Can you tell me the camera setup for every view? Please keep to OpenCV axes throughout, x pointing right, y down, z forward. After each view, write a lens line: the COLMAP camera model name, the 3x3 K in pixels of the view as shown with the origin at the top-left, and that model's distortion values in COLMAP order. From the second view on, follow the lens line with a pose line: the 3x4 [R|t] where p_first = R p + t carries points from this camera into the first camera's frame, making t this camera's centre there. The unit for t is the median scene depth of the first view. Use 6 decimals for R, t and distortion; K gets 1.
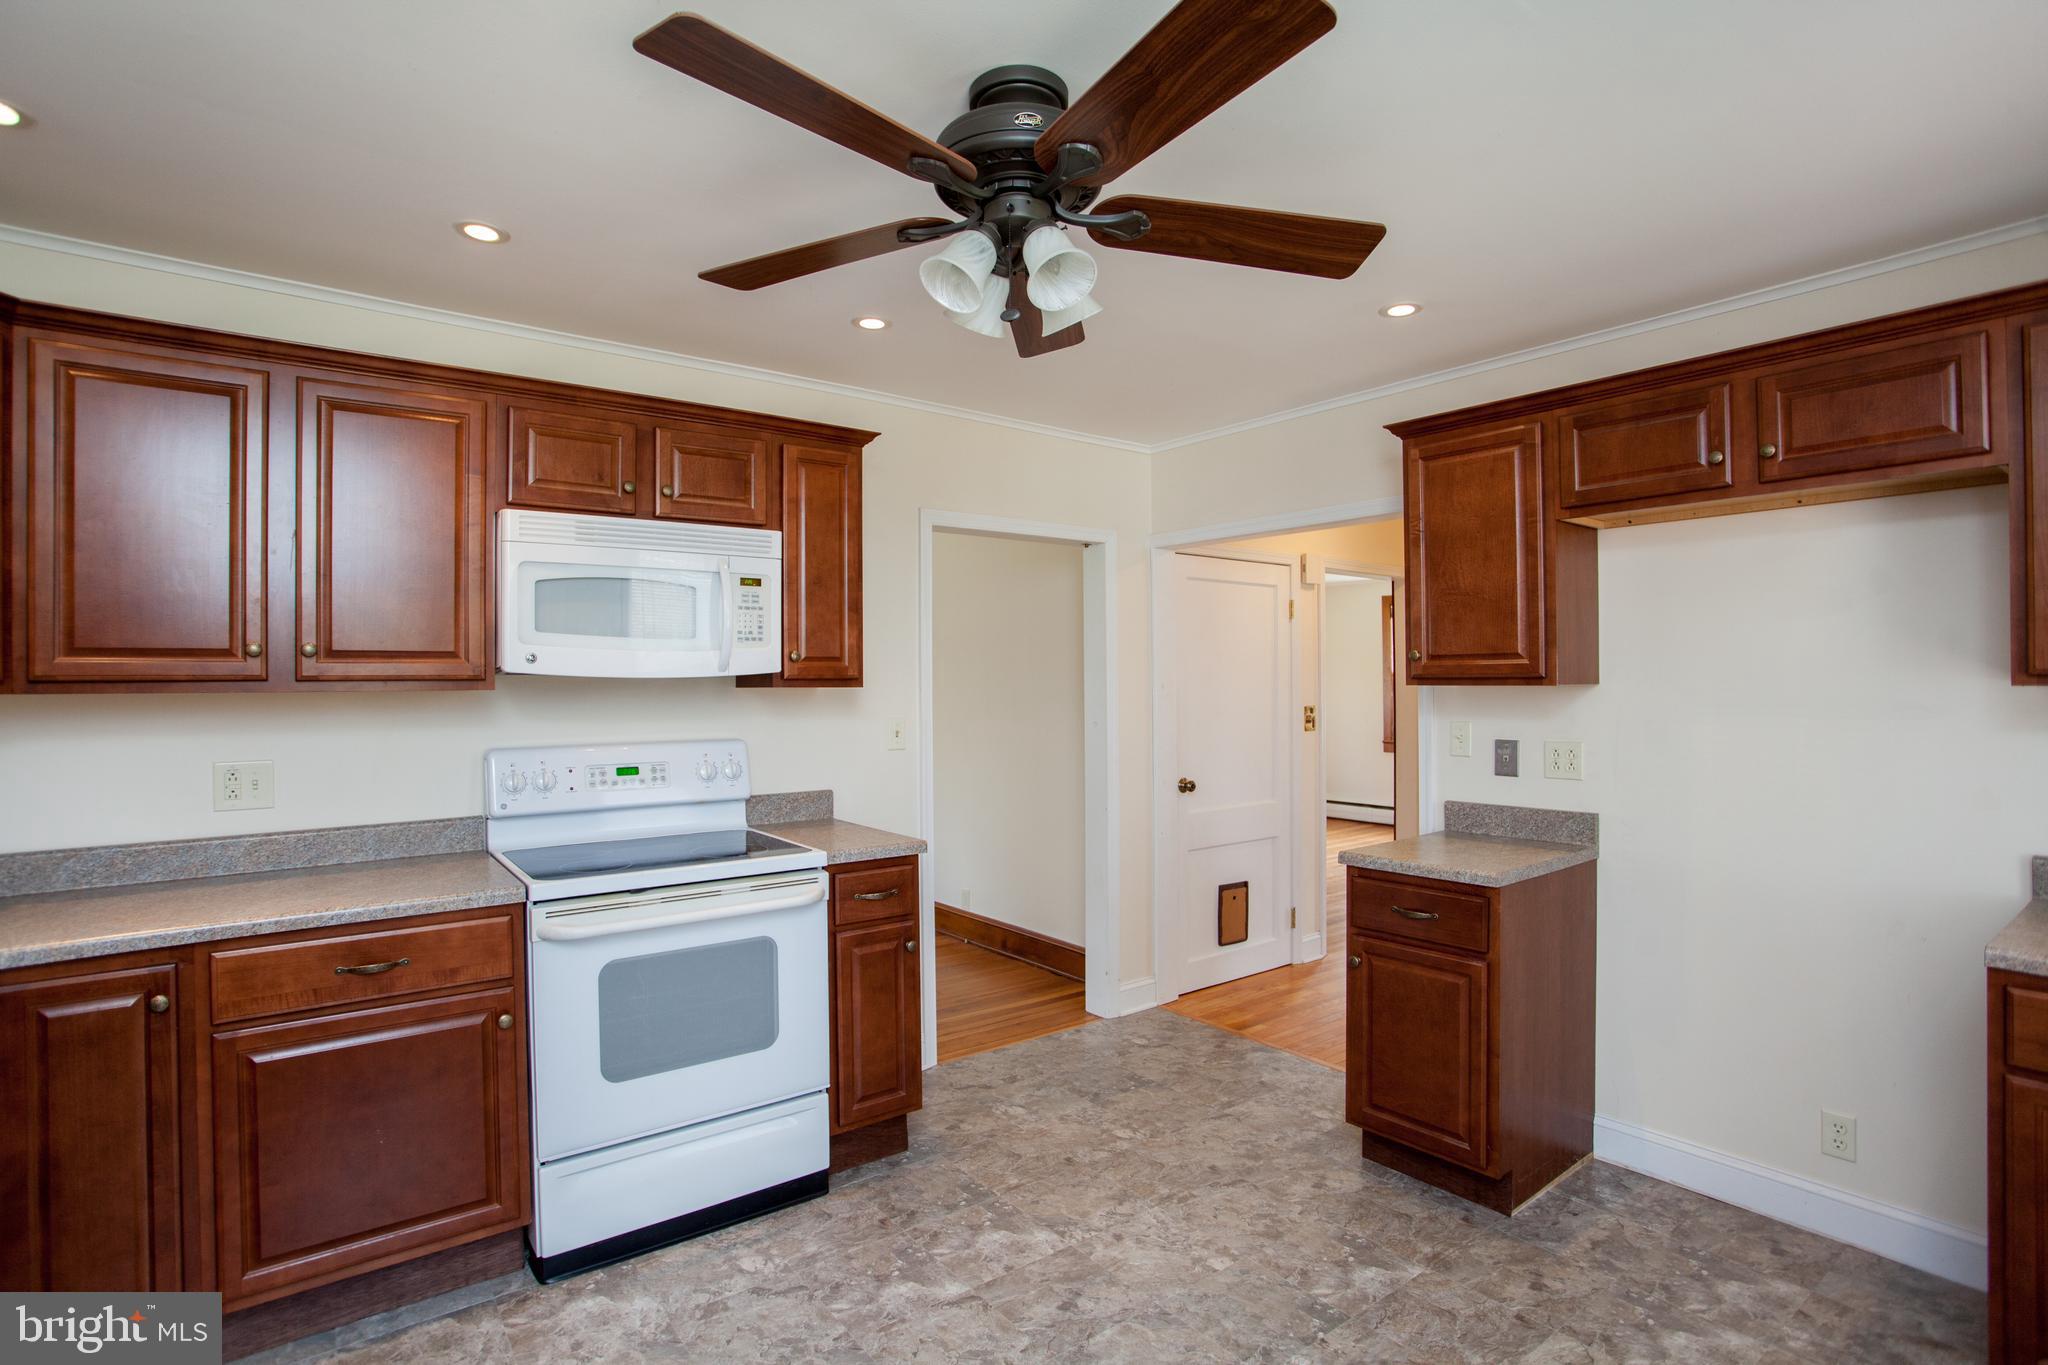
lens RADIAL K [[998.2, 0, 1016.5], [0, 998.2, 675.2], [0, 0, 1]] dist [-0.078315, 0.028710]
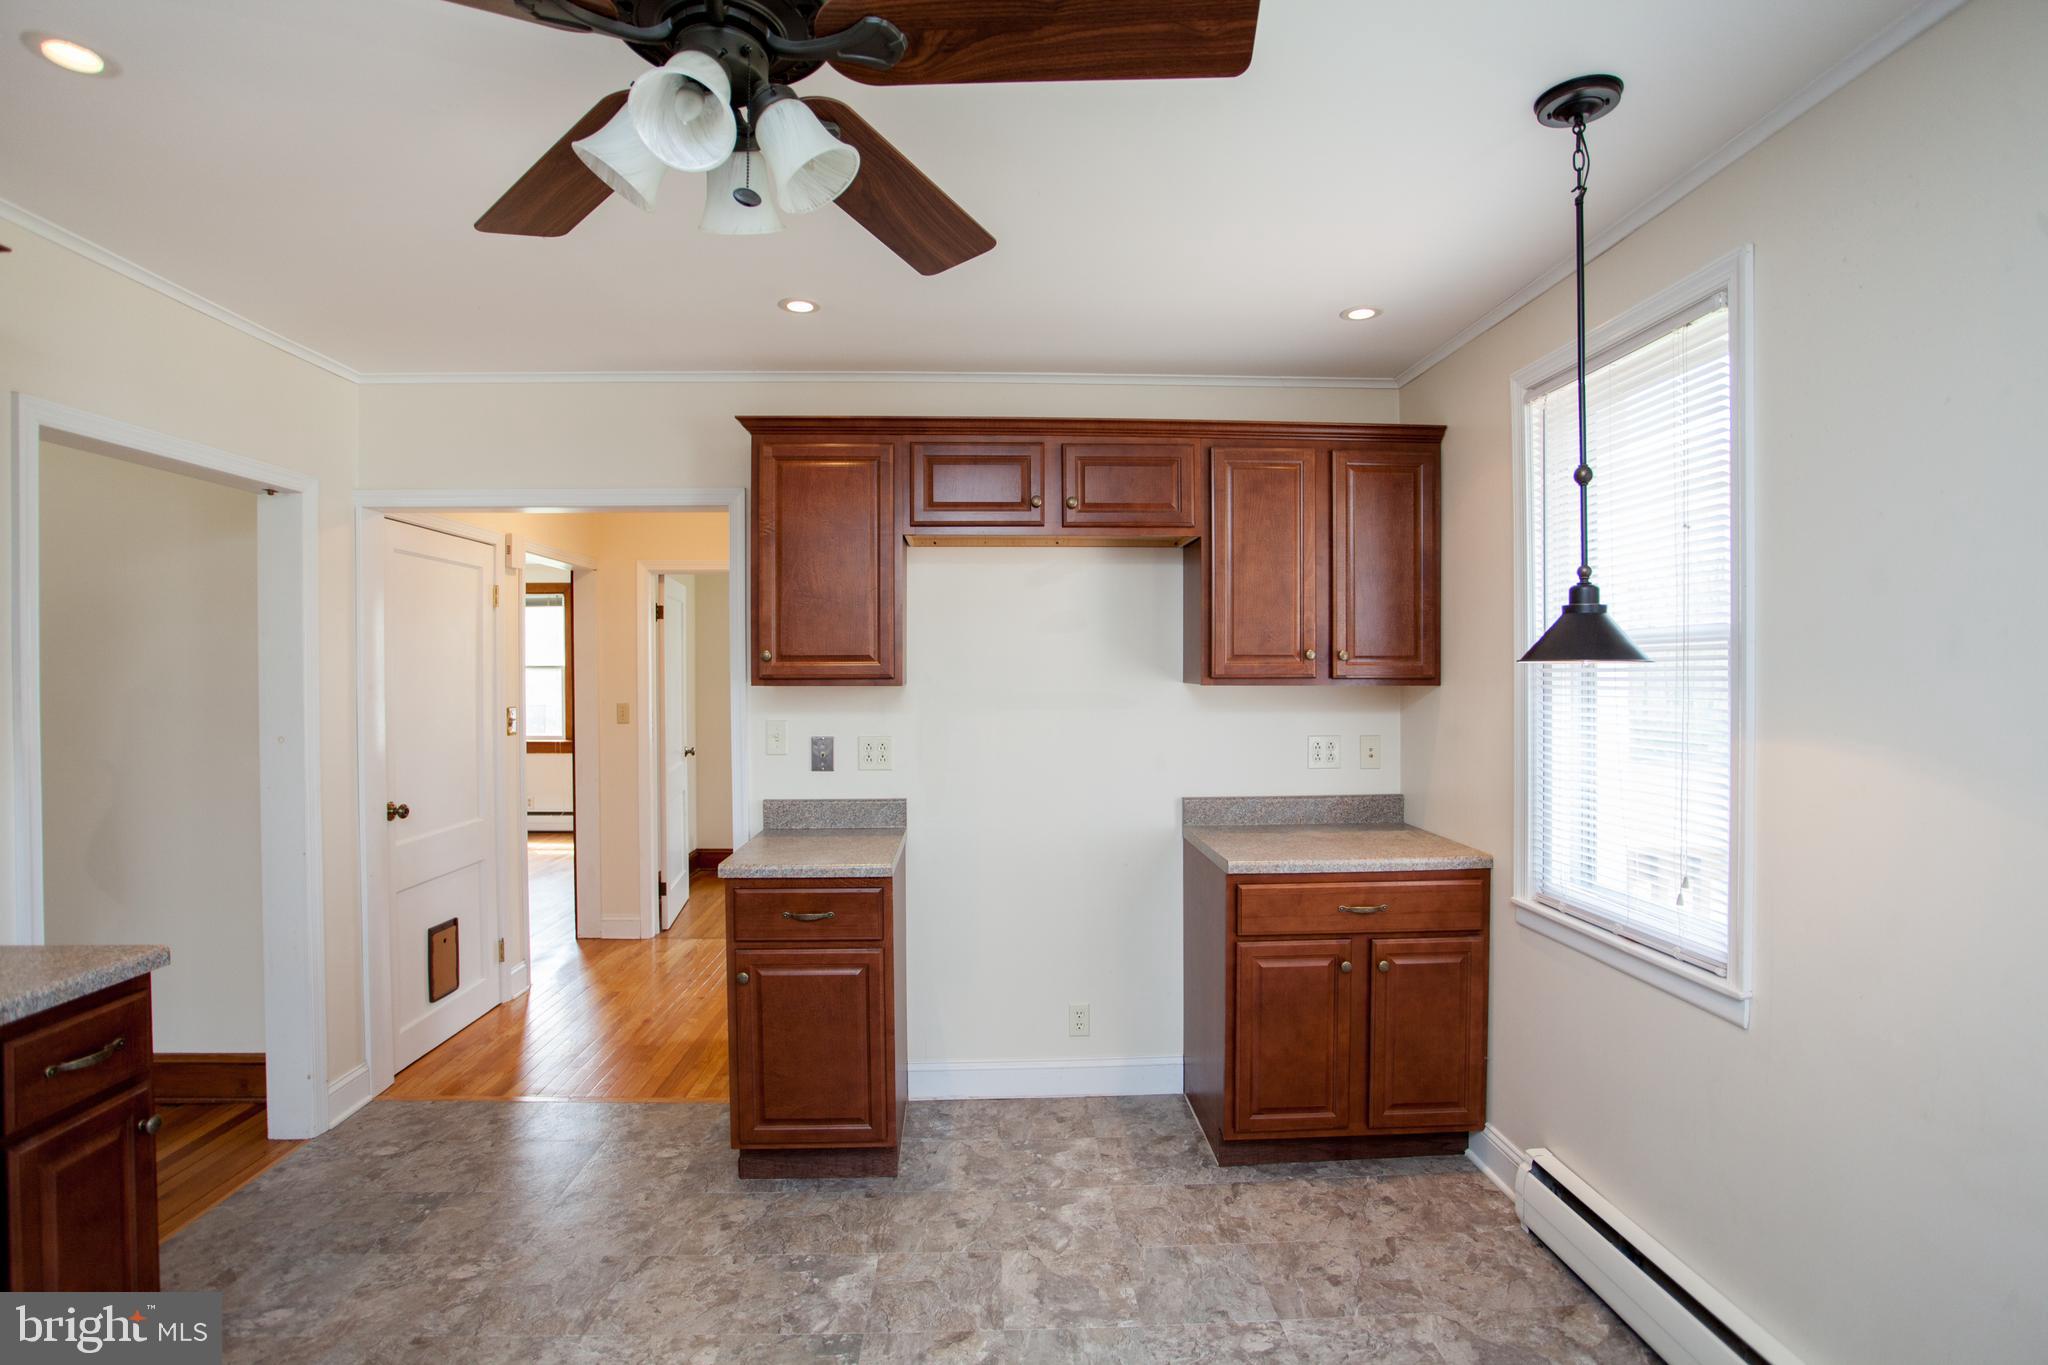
lens RADIAL K [[988.9, 0, 1034.0], [0, 988.9, 676.5], [0, 0, 1]] dist [-0.076862, 0.027891]
pose [[0.565915, -0.001719, 0.824462, -0.270180], [-0.006456, 0.999958, 0.006516, -0.007770], [-0.824438, -0.009010, 0.565880, 0.235025]]
